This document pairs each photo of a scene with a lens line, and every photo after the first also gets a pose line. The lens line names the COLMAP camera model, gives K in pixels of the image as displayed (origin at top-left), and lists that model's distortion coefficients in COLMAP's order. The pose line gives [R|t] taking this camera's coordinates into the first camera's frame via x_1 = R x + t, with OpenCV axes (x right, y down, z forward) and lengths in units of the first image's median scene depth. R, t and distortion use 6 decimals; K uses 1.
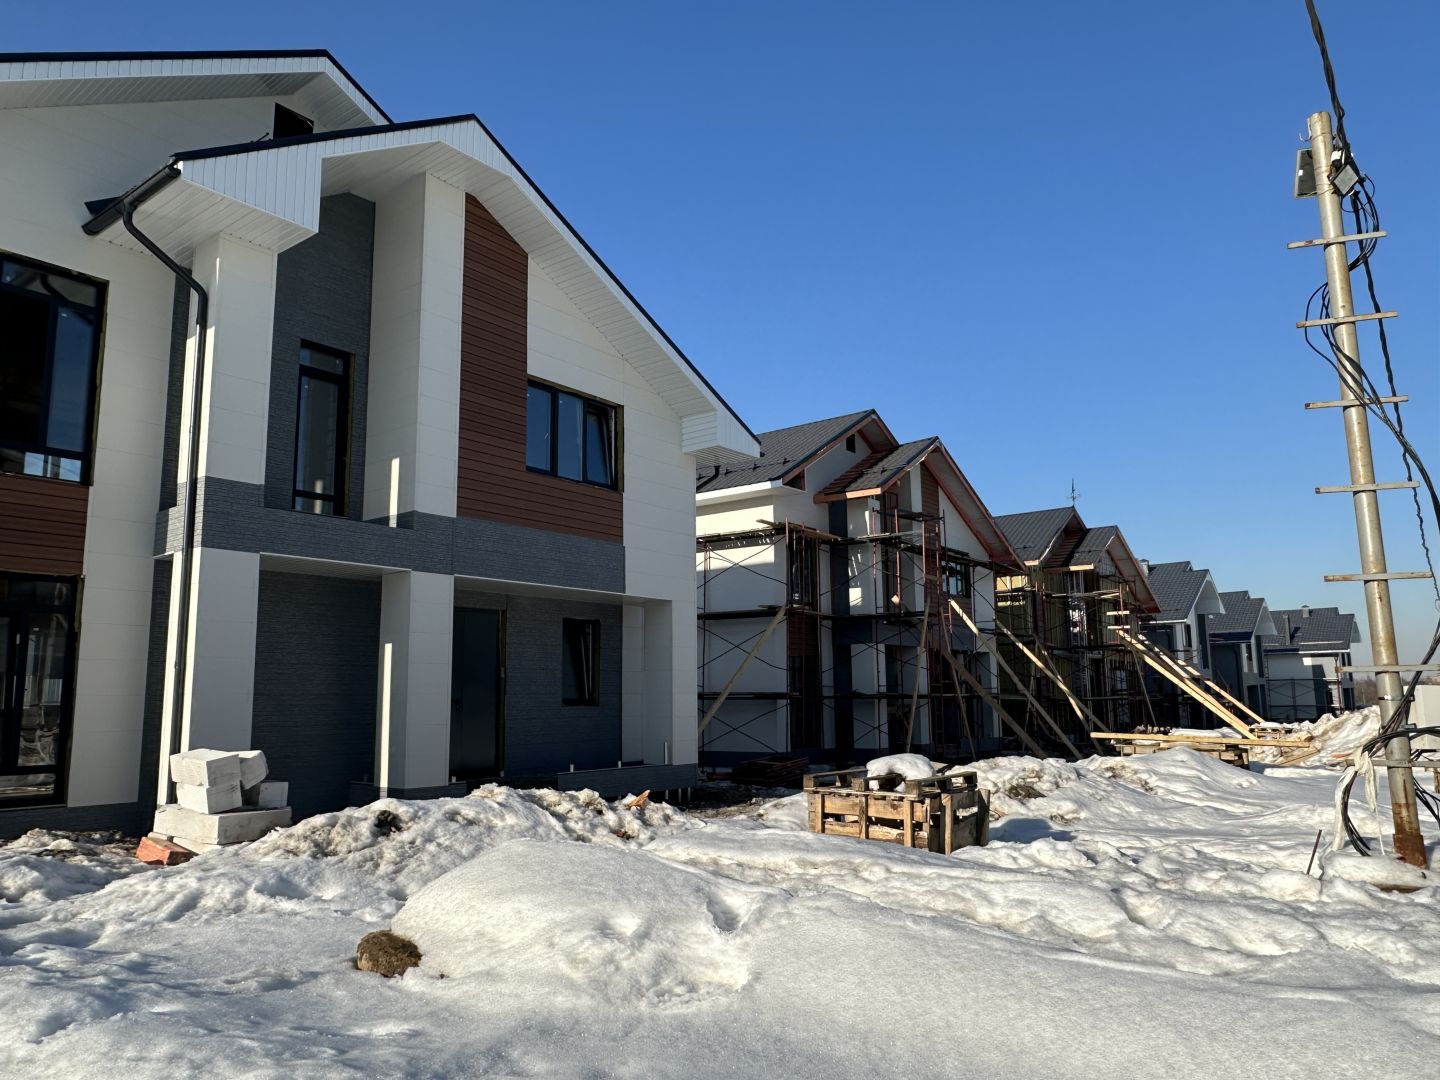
lens RADIAL K [[990.7, 0, 694.7], [0, 990.7, 547.1], [0, 0, 1]] dist [0.014420, -0.018588]
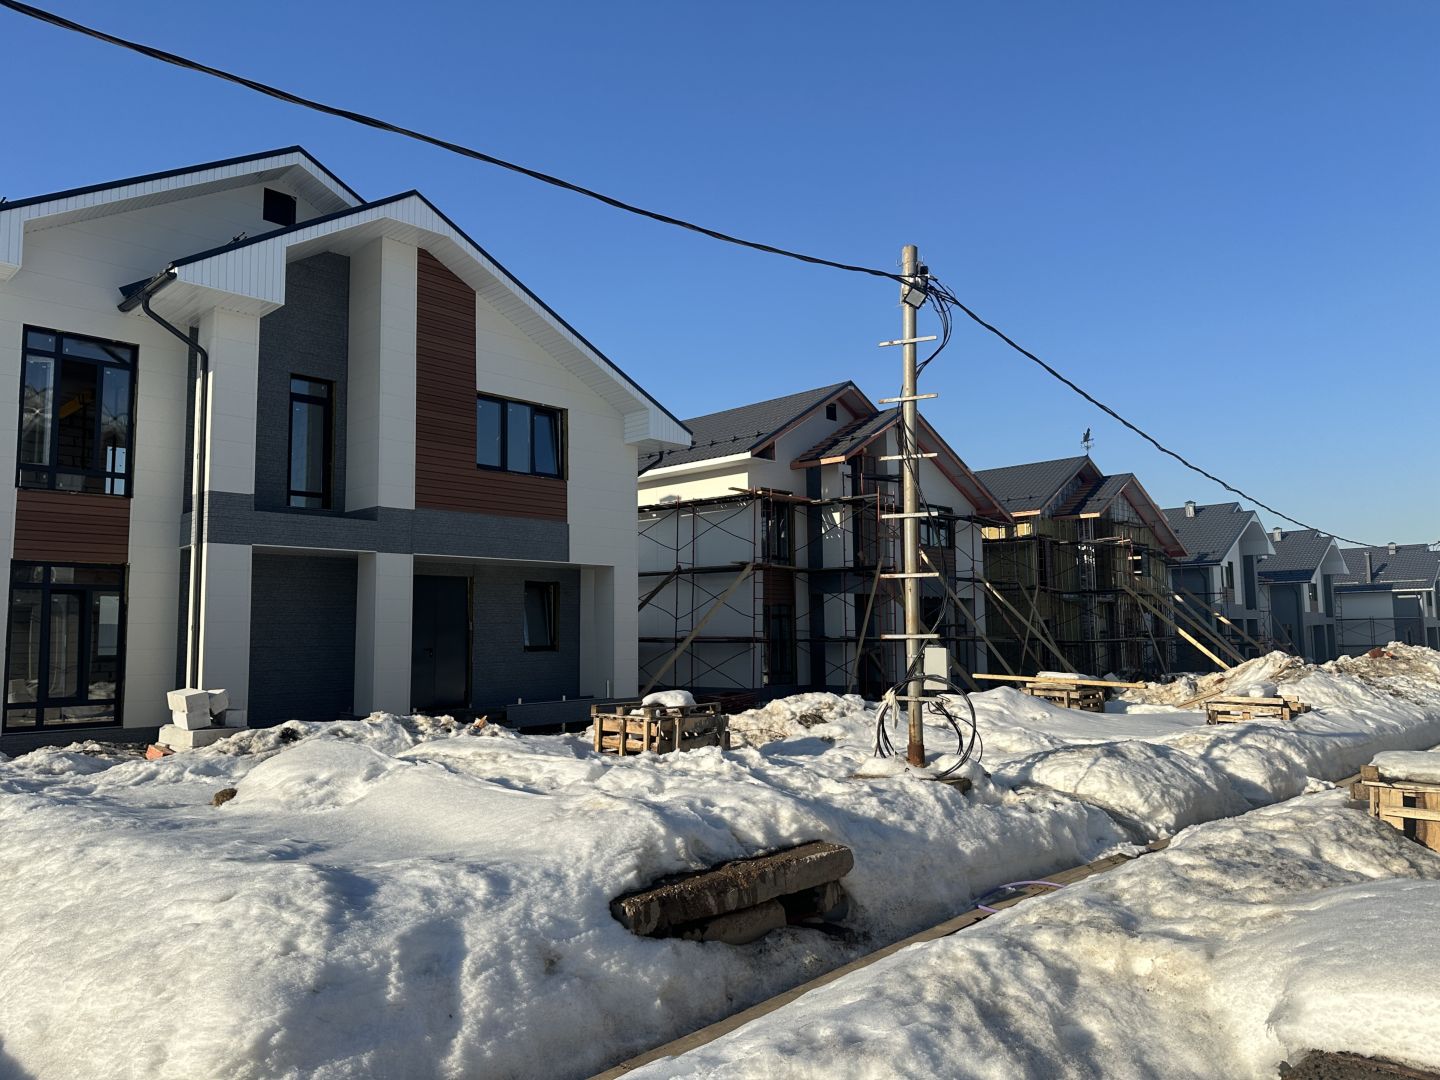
lens RADIAL K [[990.7, 0, 719.4], [0, 990.7, 543.2], [0, 0, 1]] dist [0.014420, -0.018588]
pose [[0.996080, -0.012970, -0.087502, 0.247350], [0.018059, 0.998175, 0.057620, -0.048971], [0.086595, -0.058974, 0.994497, -0.232166]]
